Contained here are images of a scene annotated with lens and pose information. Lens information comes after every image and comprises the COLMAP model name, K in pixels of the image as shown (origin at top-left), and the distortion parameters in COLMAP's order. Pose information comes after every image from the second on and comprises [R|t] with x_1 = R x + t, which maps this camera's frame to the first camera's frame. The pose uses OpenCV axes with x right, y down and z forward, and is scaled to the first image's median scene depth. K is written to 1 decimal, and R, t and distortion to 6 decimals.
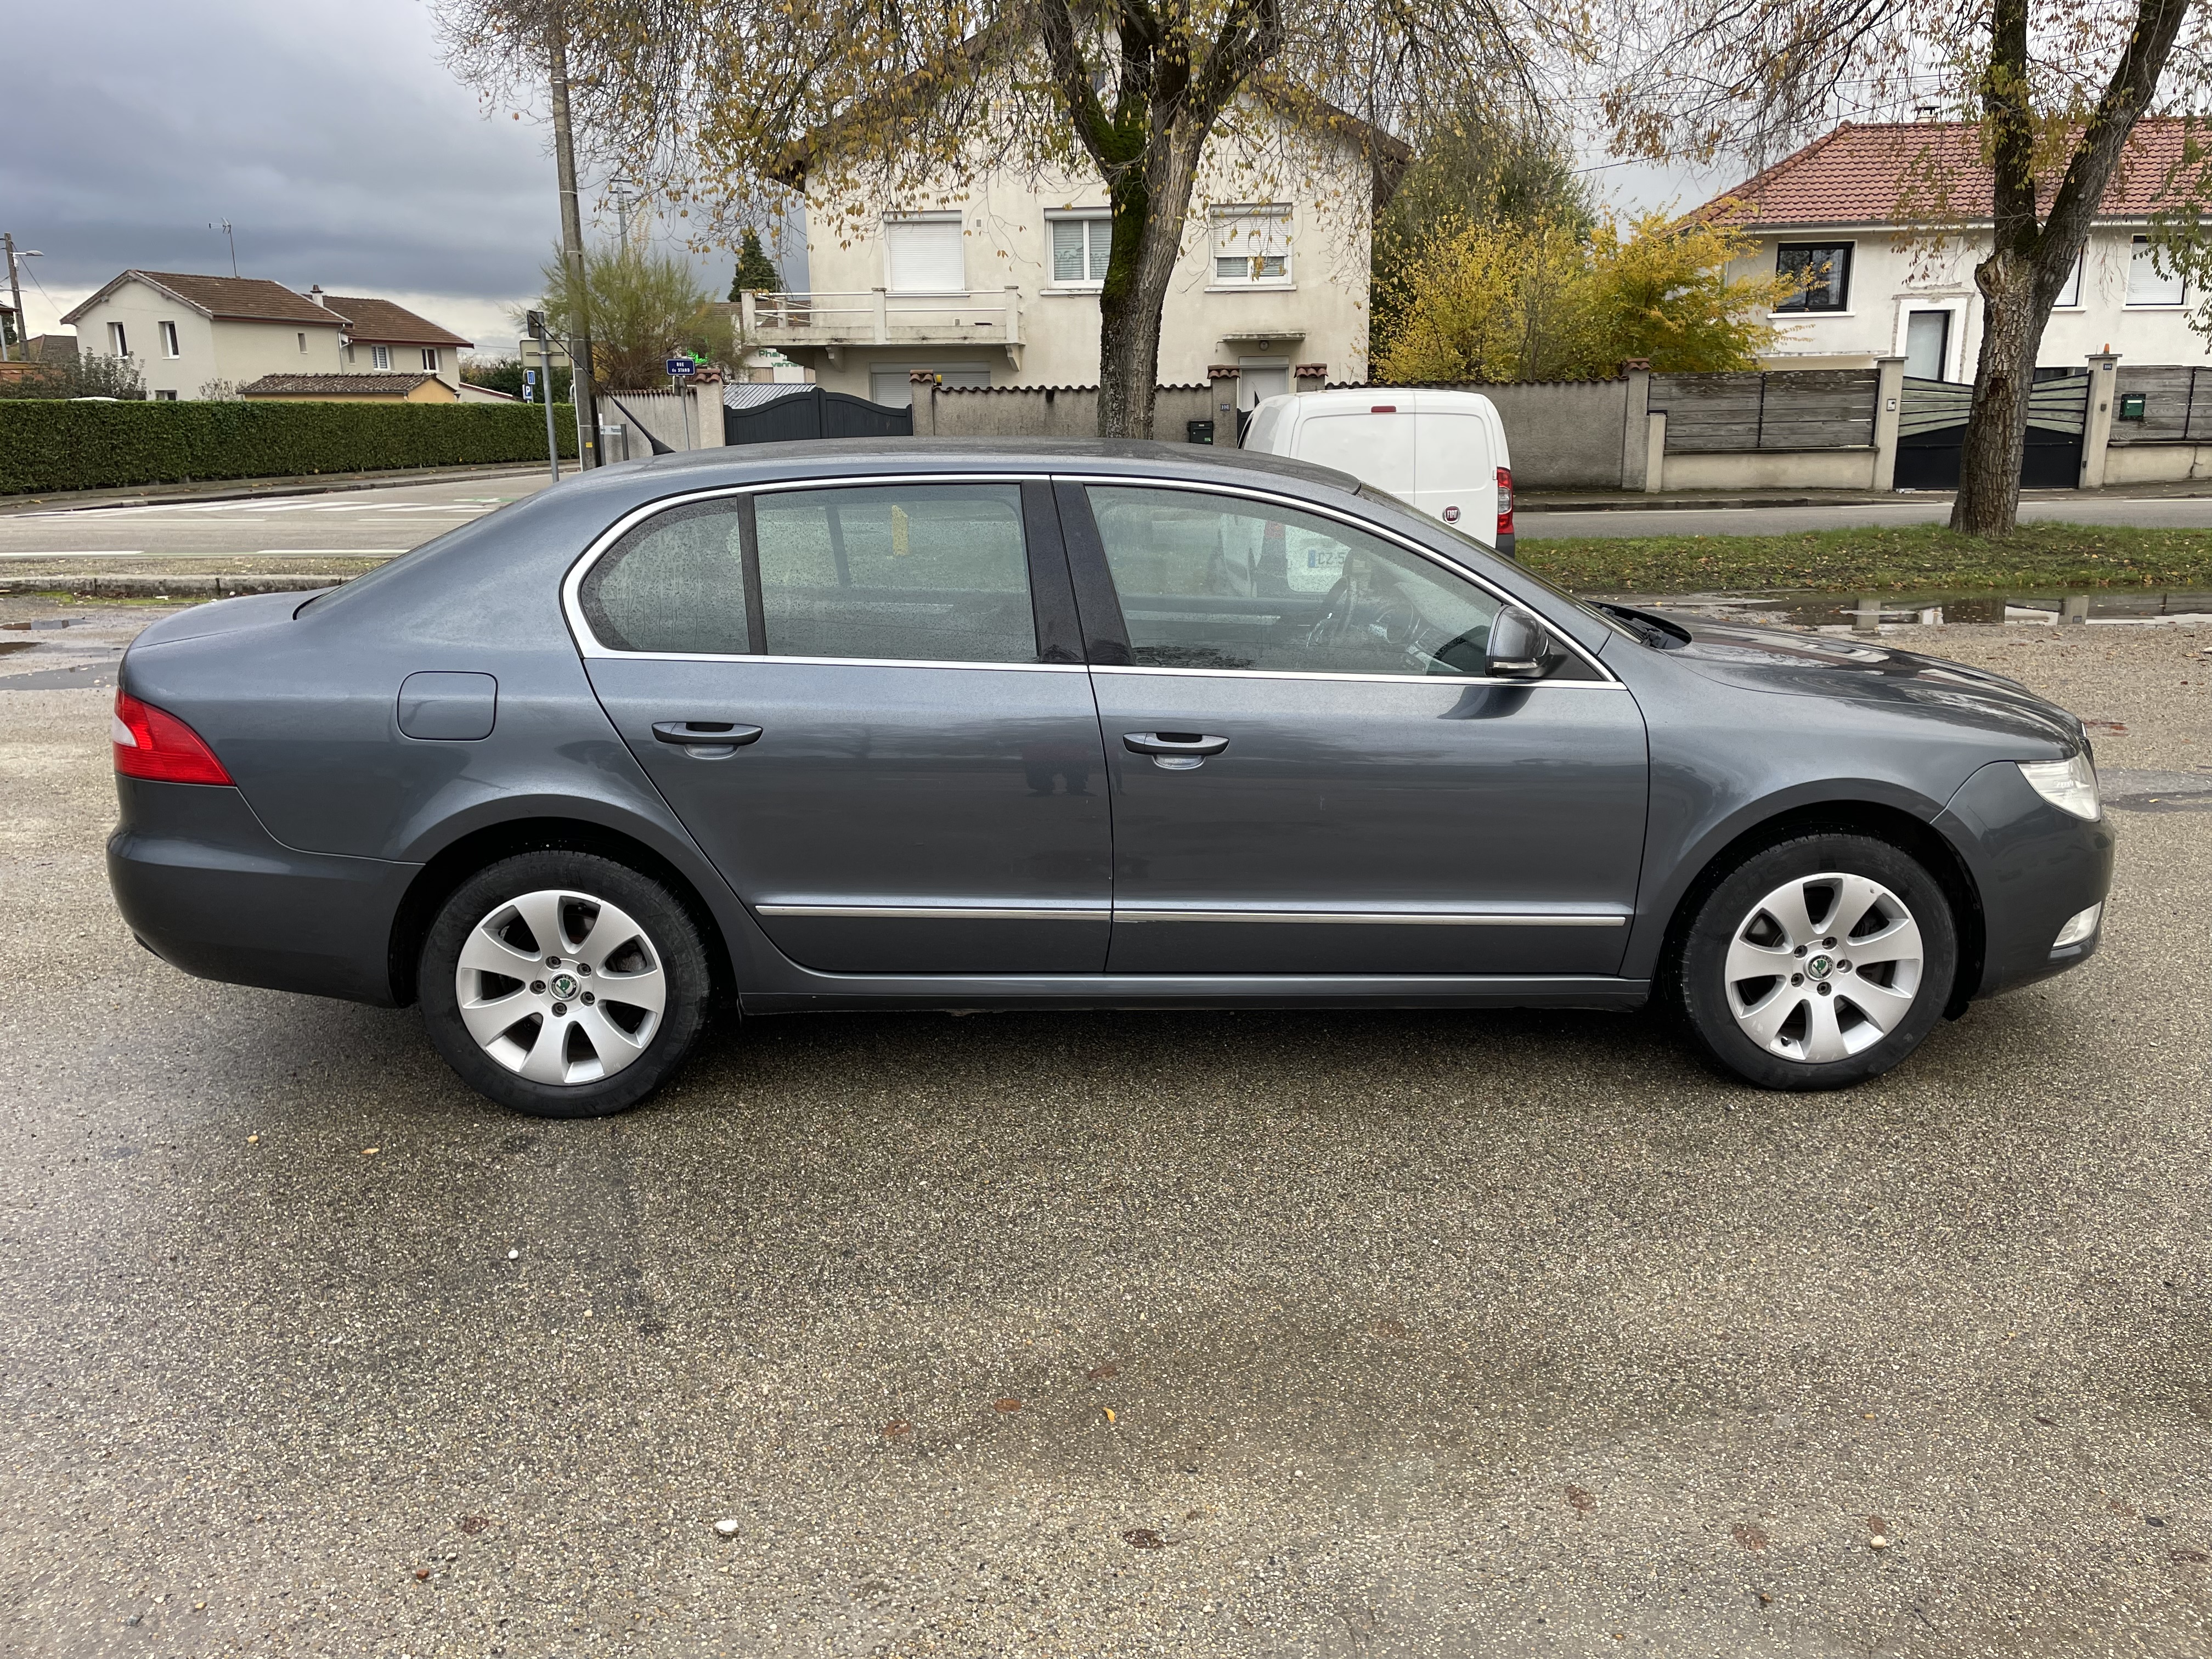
lens RADIAL K [[1683.7, 0, 1118.6], [0, 1683.7, 838.2], [0, 0, 1]] dist [0.105889, -0.129232]
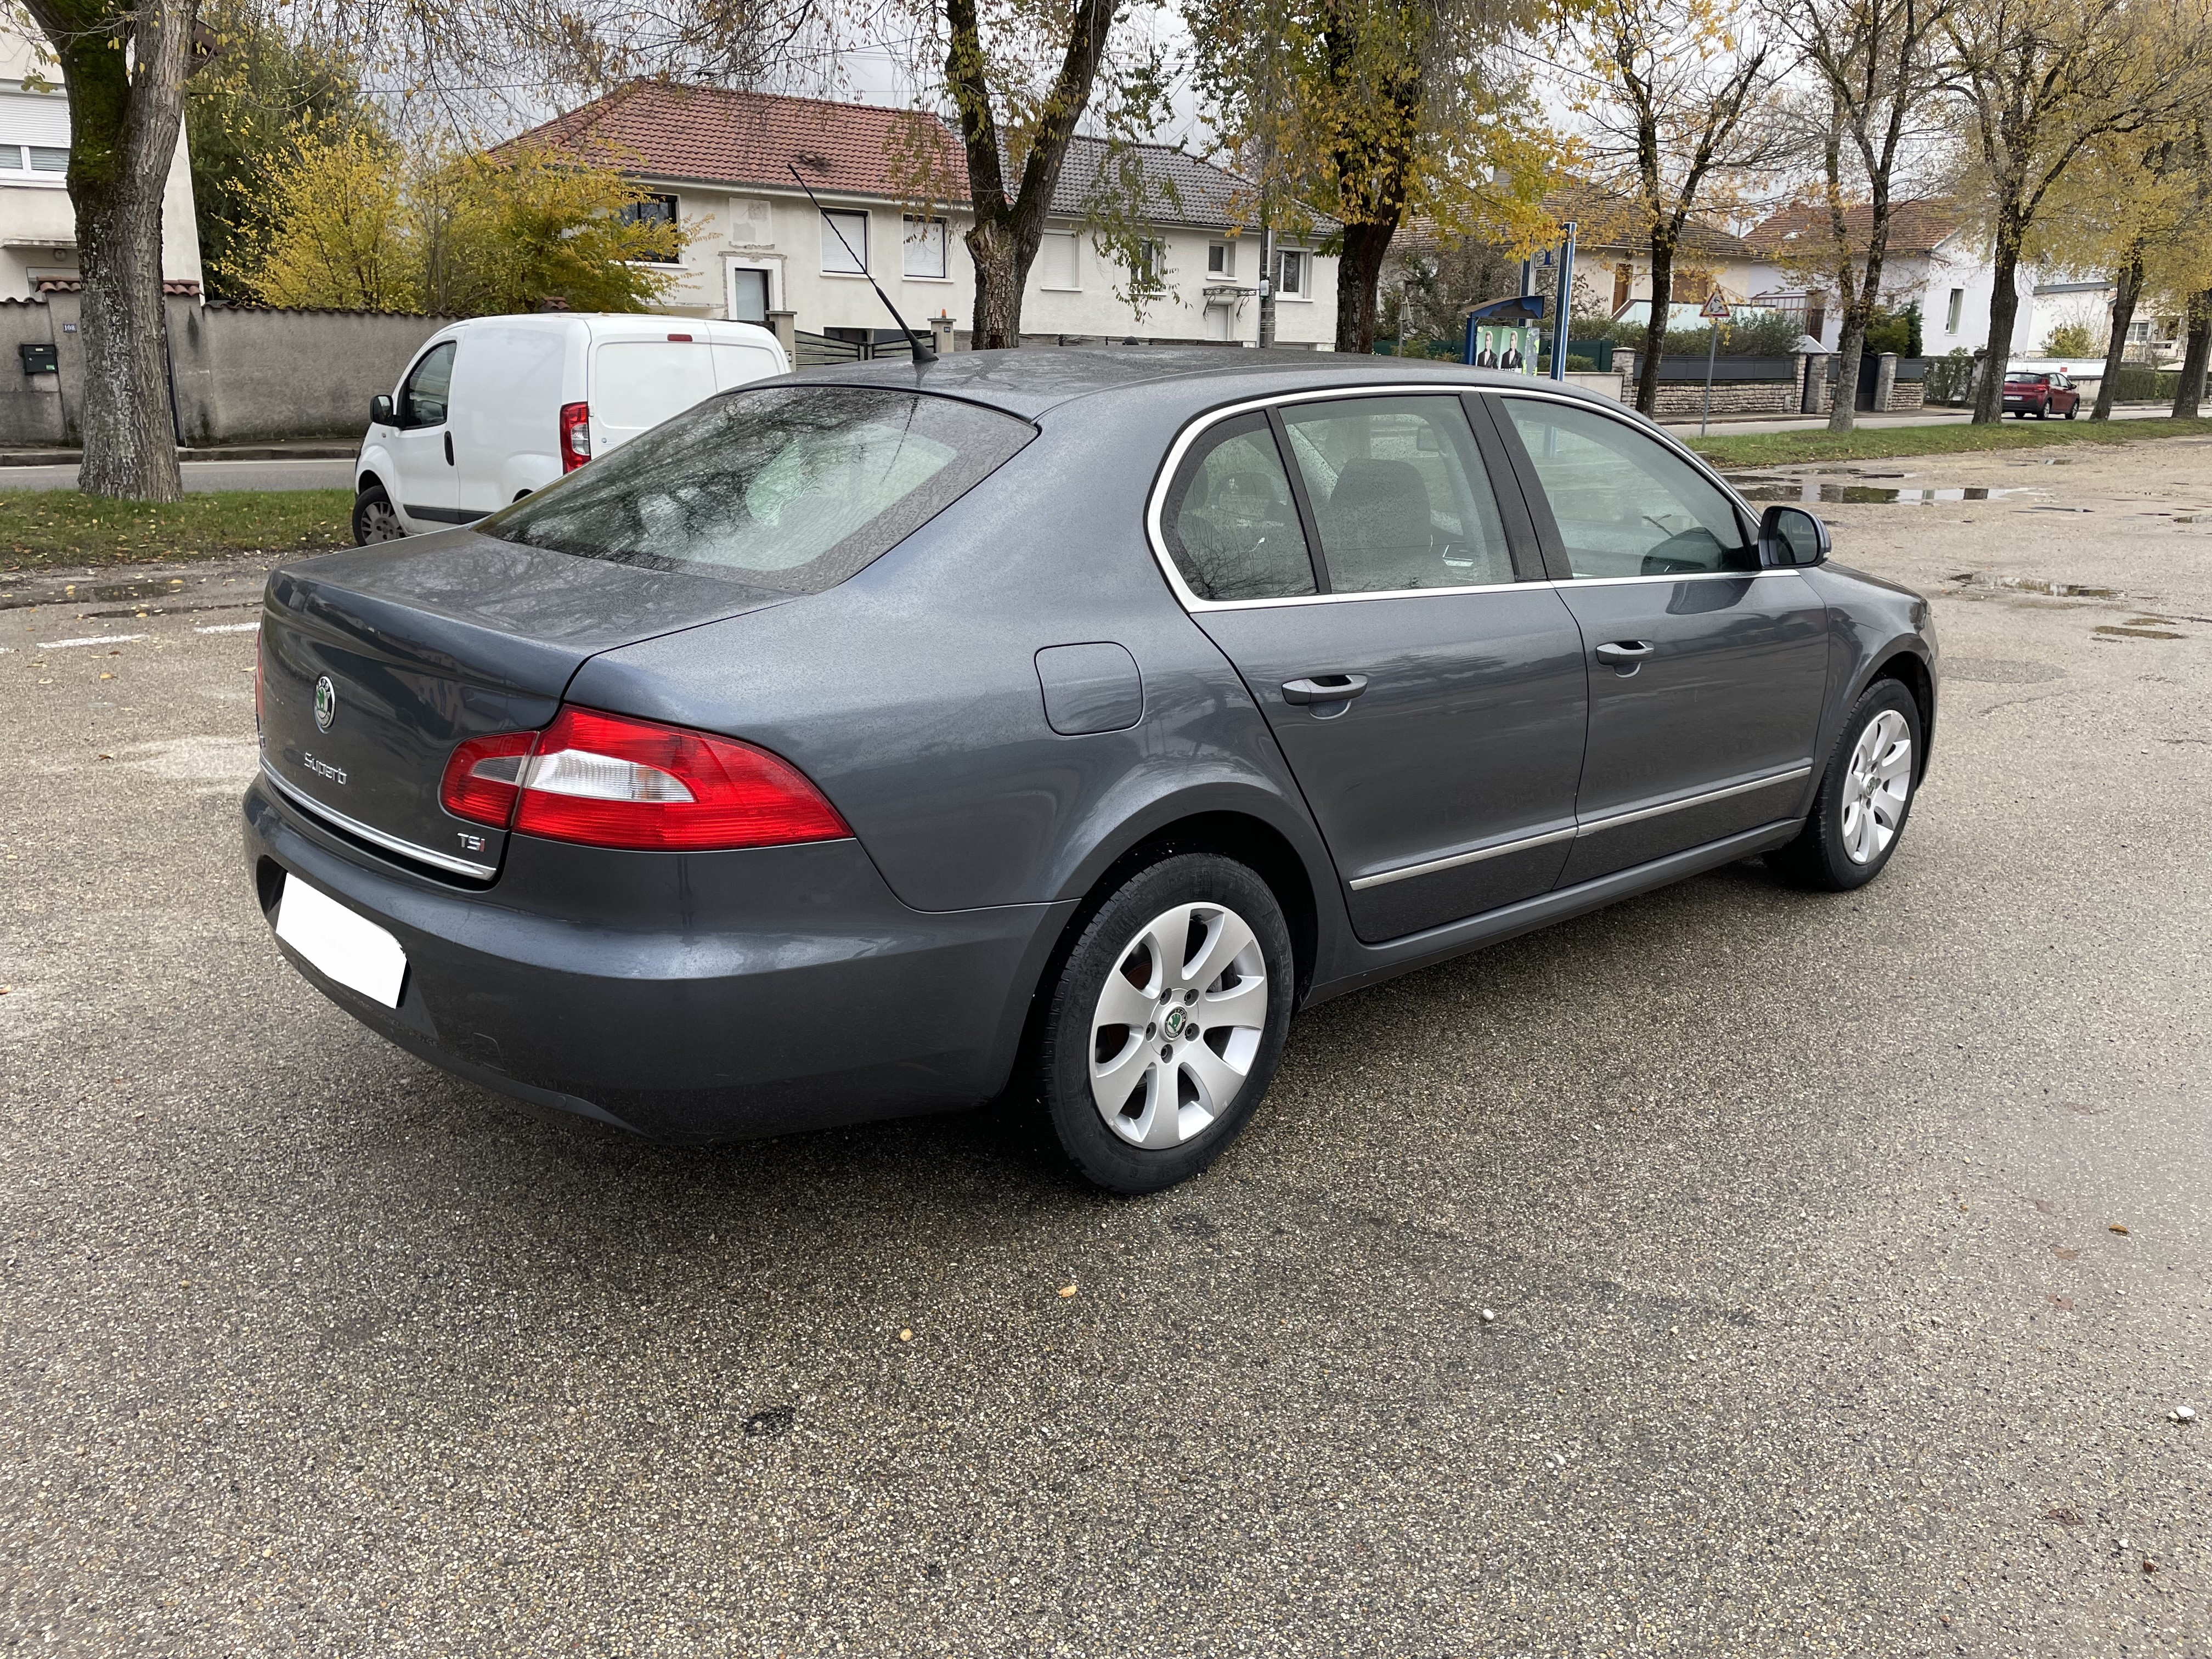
lens RADIAL K [[1683.7, 0, 1118.6], [0, 1683.7, 838.2], [0, 0, 1]] dist [0.105889, -0.129232]
pose [[0.750365, -0.156903, 0.642133, -0.134101], [0.138745, 0.987166, 0.079080, -0.010538], [-0.646299, 0.029754, 0.762504, 0.064074]]
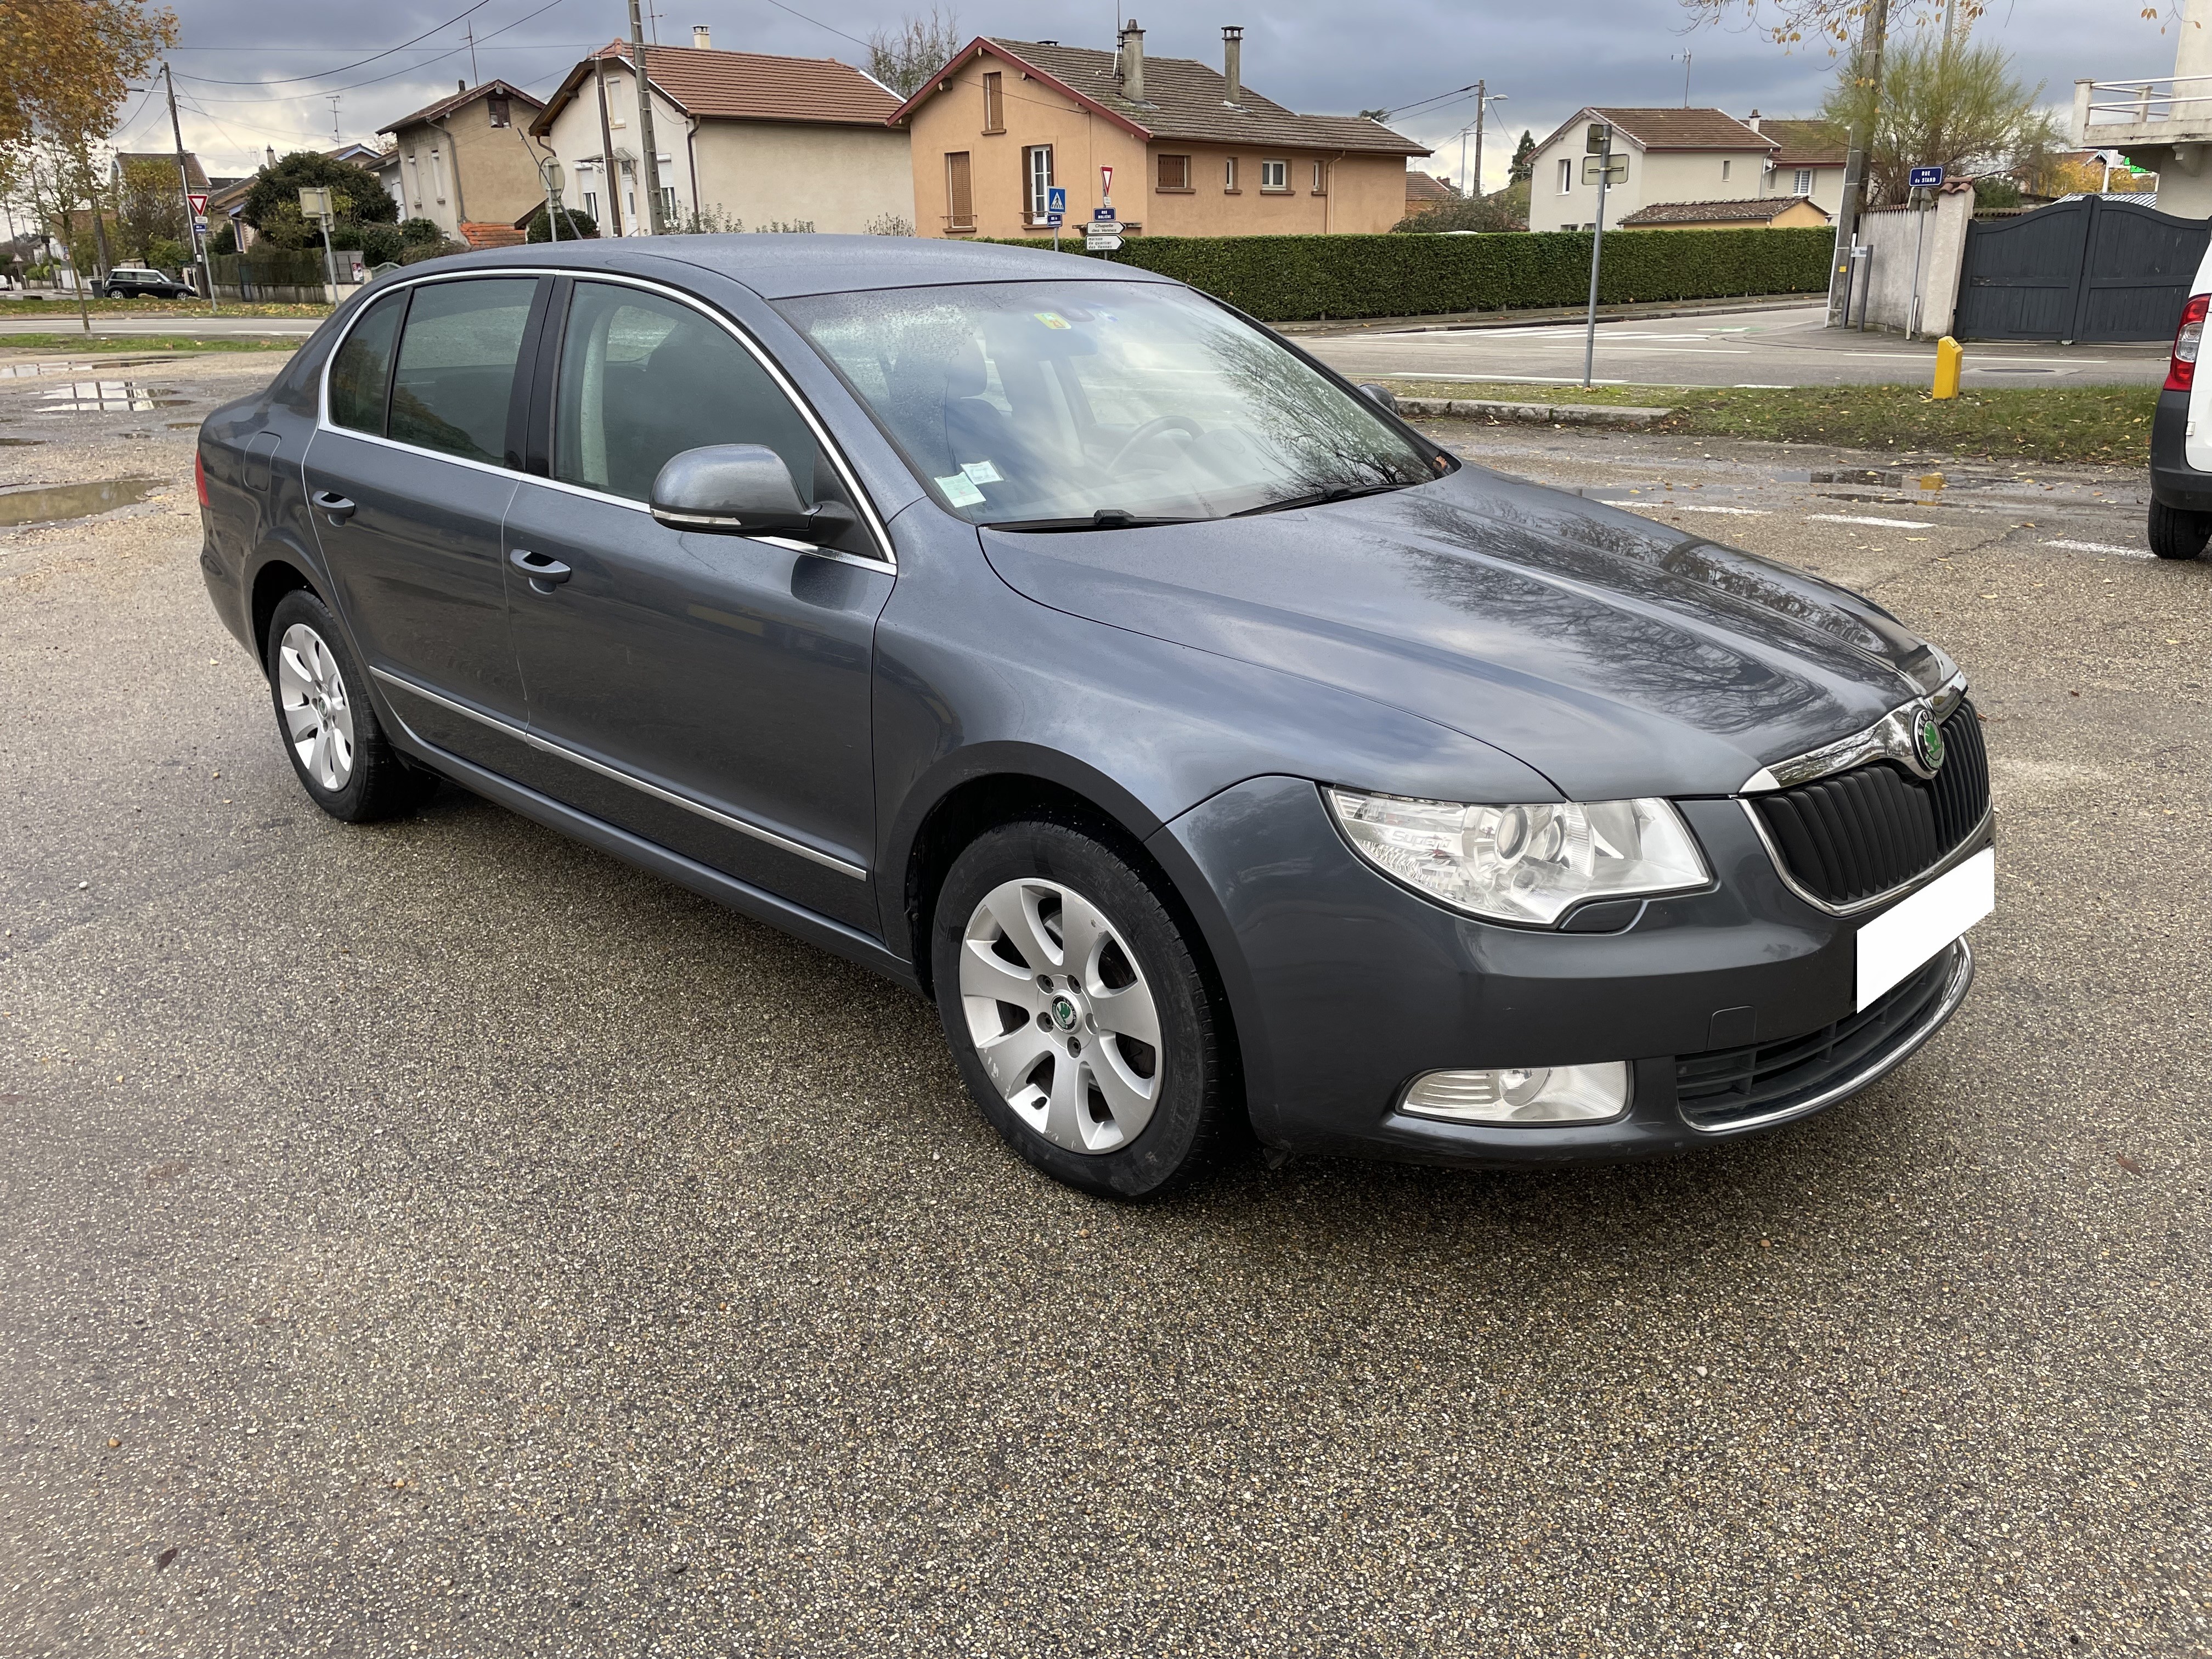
lens RADIAL K [[1672.1, 0, 1106.0], [0, 1672.1, 829.5], [0, 0, 1]] dist [0.099825, -0.117850]
pose [[0.685562, 0.230475, -0.690569, 0.142130], [-0.168287, 0.973044, 0.157684, -0.017457], [0.708297, 0.008112, 0.705868, 0.086334]]
